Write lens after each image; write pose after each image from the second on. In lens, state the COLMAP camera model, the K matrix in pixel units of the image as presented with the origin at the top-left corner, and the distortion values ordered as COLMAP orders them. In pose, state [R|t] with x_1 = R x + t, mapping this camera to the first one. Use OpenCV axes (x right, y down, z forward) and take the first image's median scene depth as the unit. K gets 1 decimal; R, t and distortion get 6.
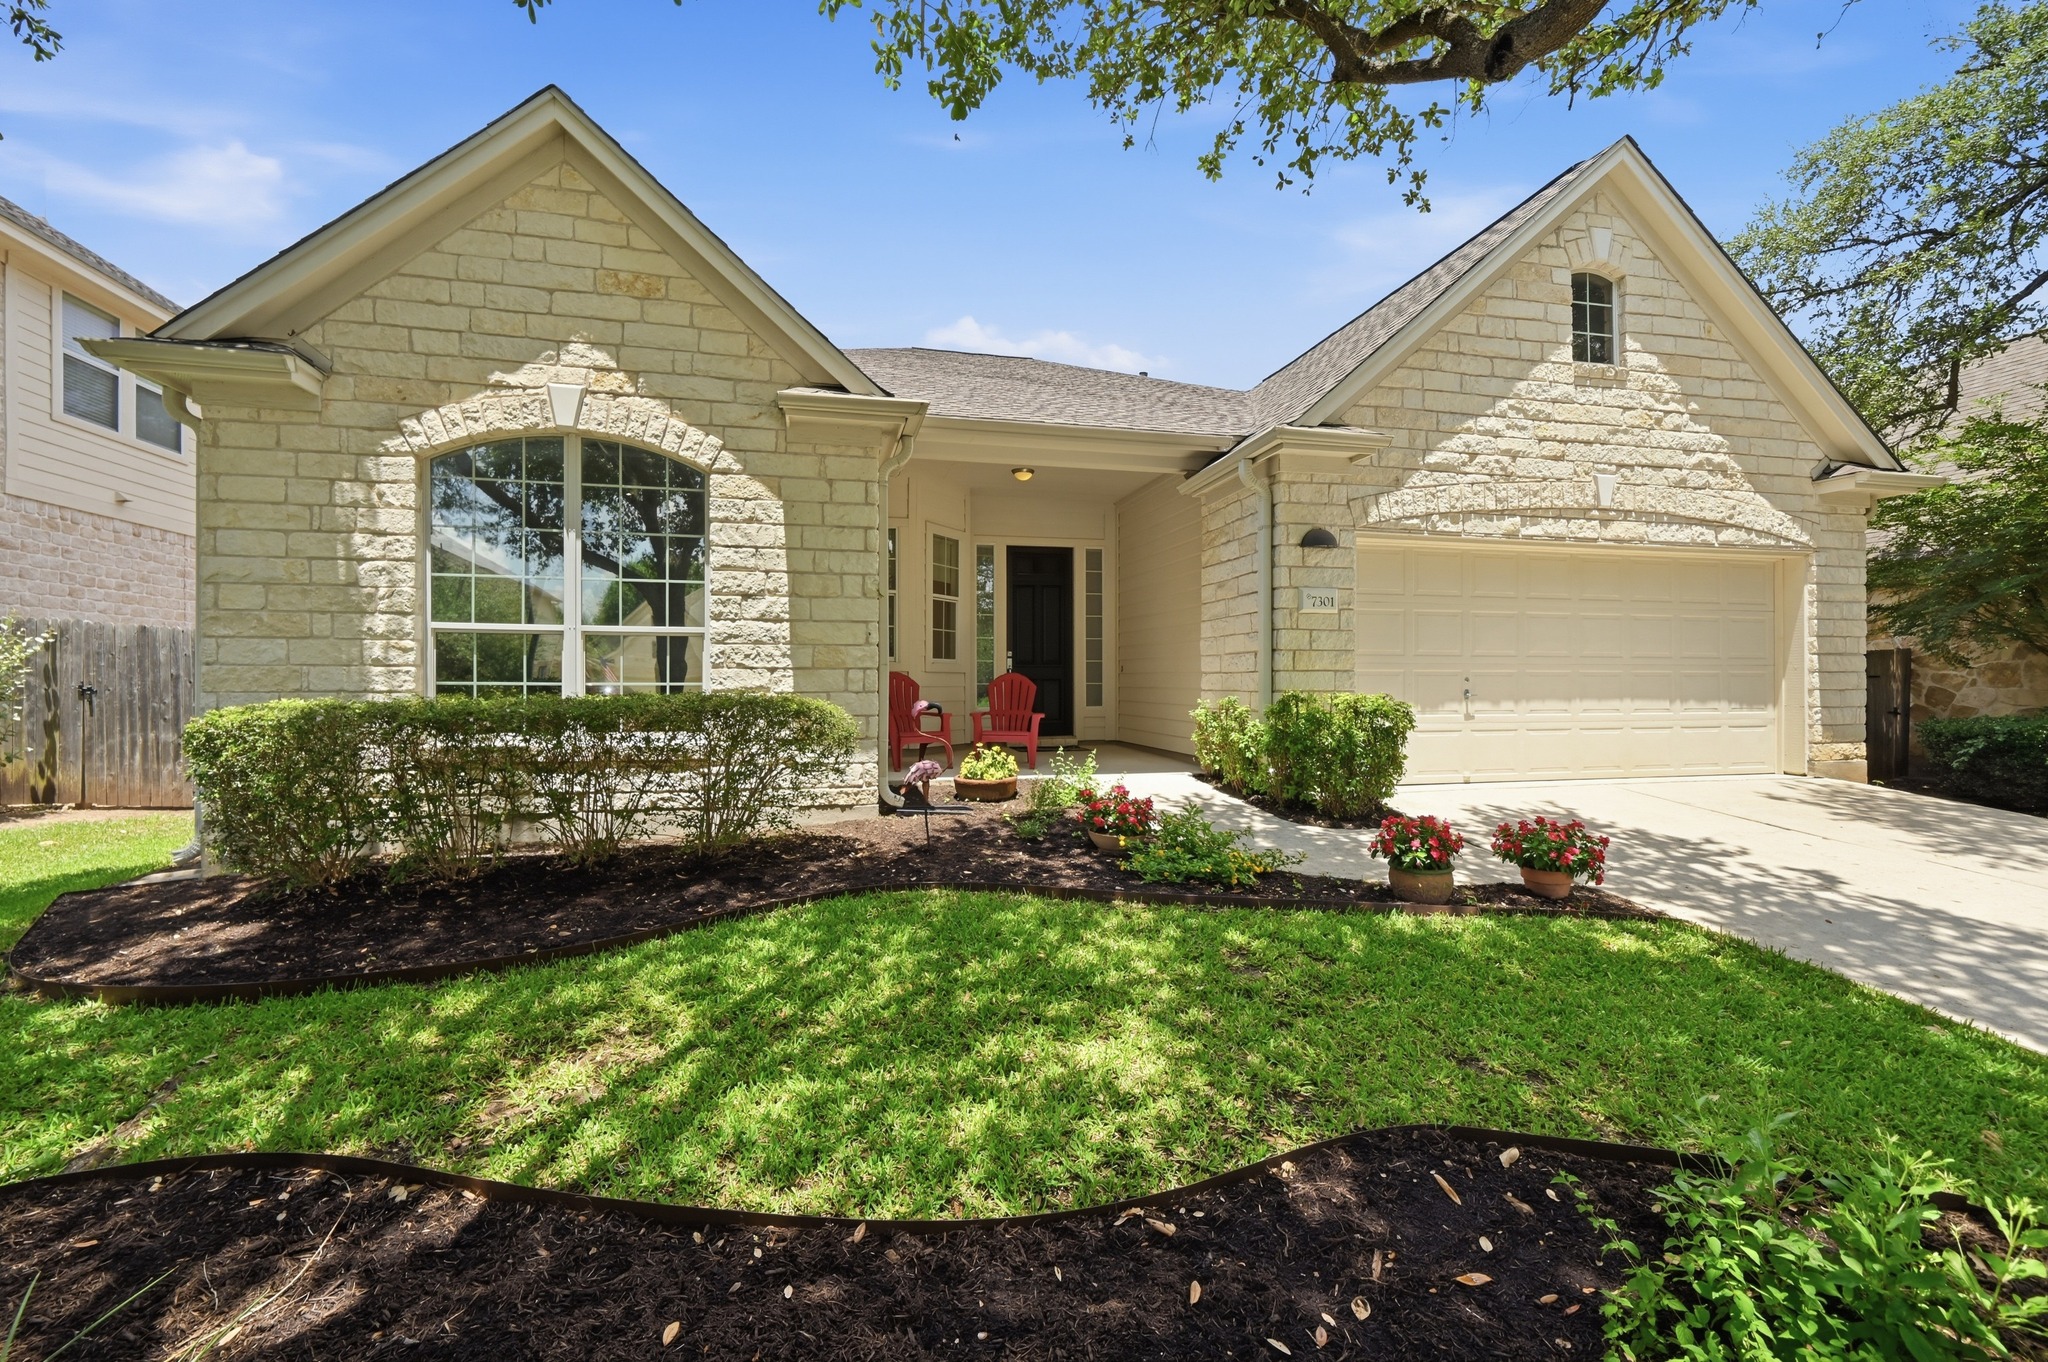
lens RADIAL K [[855.2, 0, 1020.0], [0, 855.2, 676.0], [0, 0, 1]] dist [-0.000710, -0.006139]
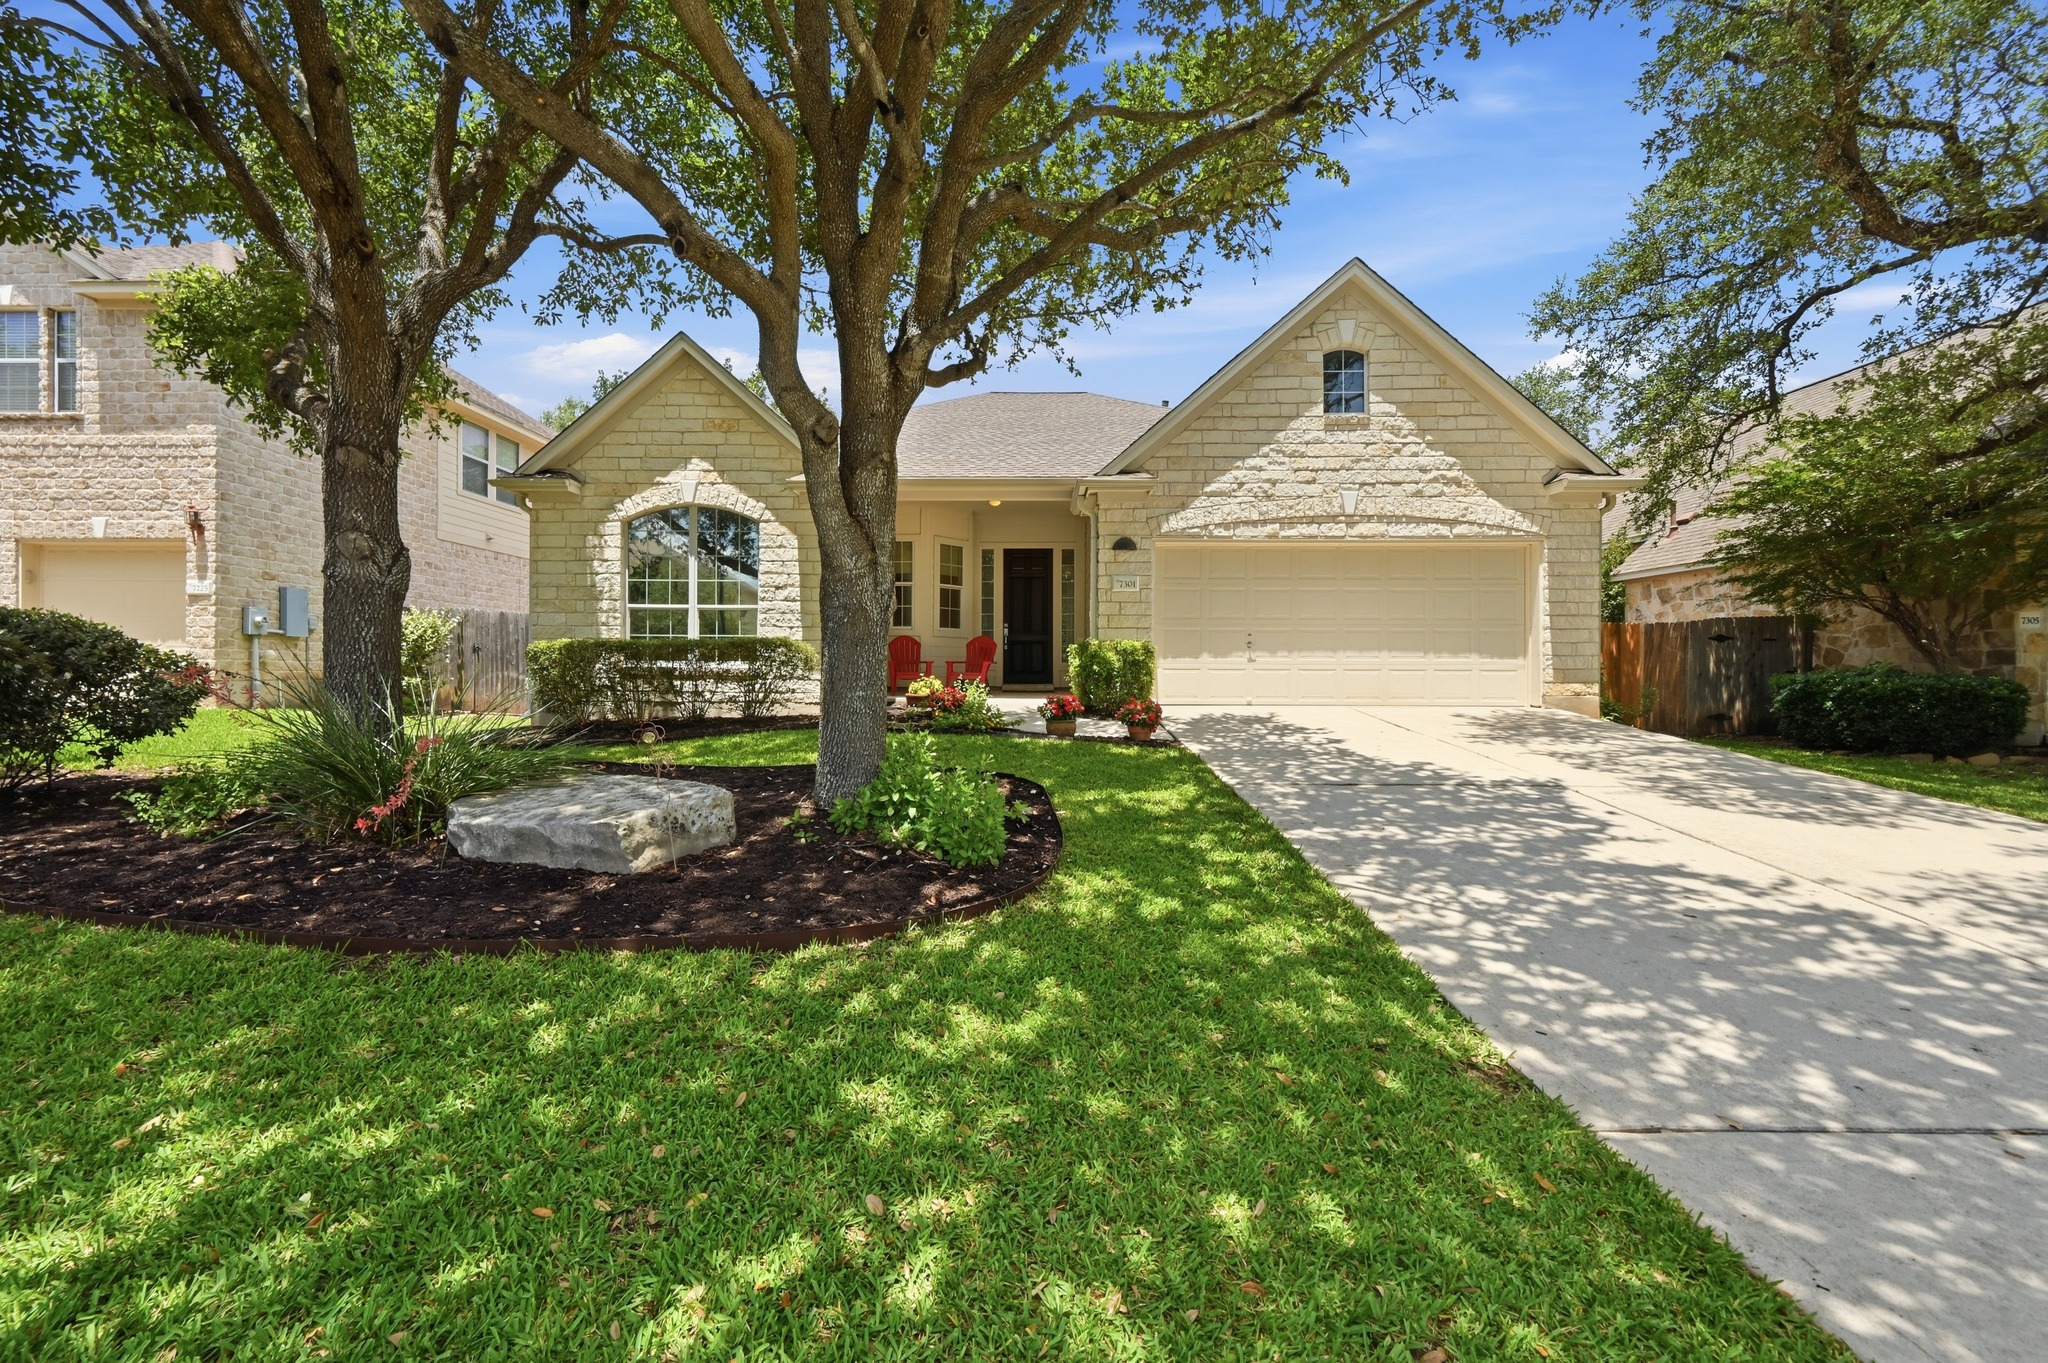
lens RADIAL K [[828.8, 0, 1016.6], [0, 828.8, 671.4], [0, 0, 1]] dist [-0.012348, -0.000431]
pose [[0.972951, 0.003070, -0.230993, 0.478129], [-0.000654, 0.999944, 0.010536, 0.054329], [0.231012, -0.010100, 0.972898, -0.501576]]
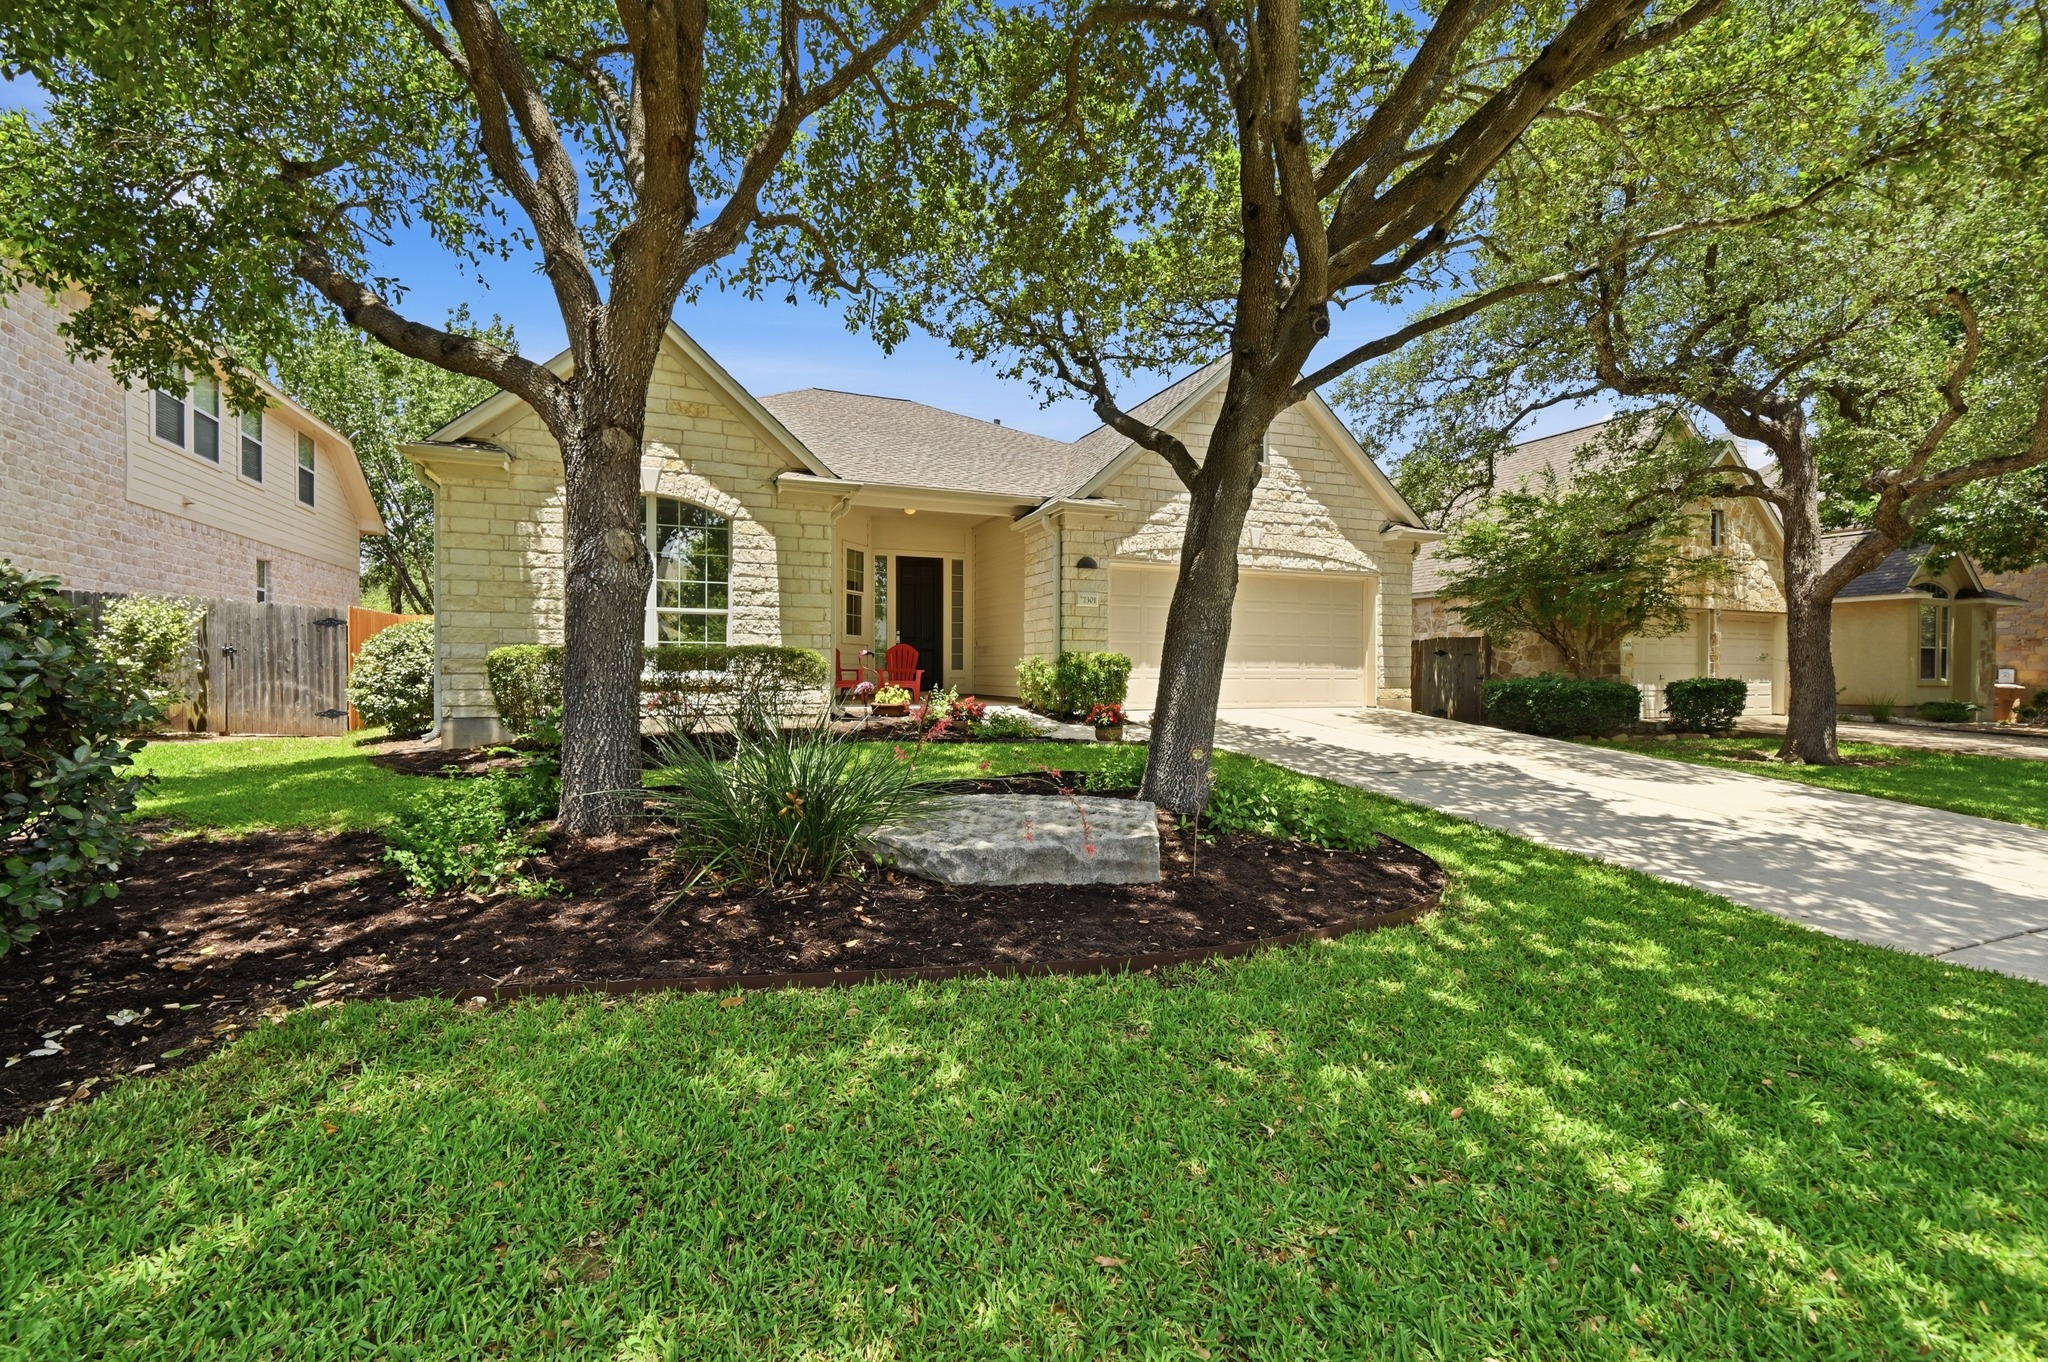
lens RADIAL K [[828.8, 0, 1016.6], [0, 828.8, 670.9], [0, 0, 1]] dist [-0.012348, -0.000431]
pose [[0.988125, 0.003068, 0.153621, -0.042460], [-0.003985, 0.999976, 0.005663, 0.043546], [-0.153600, -0.006208, 0.988114, -0.583709]]
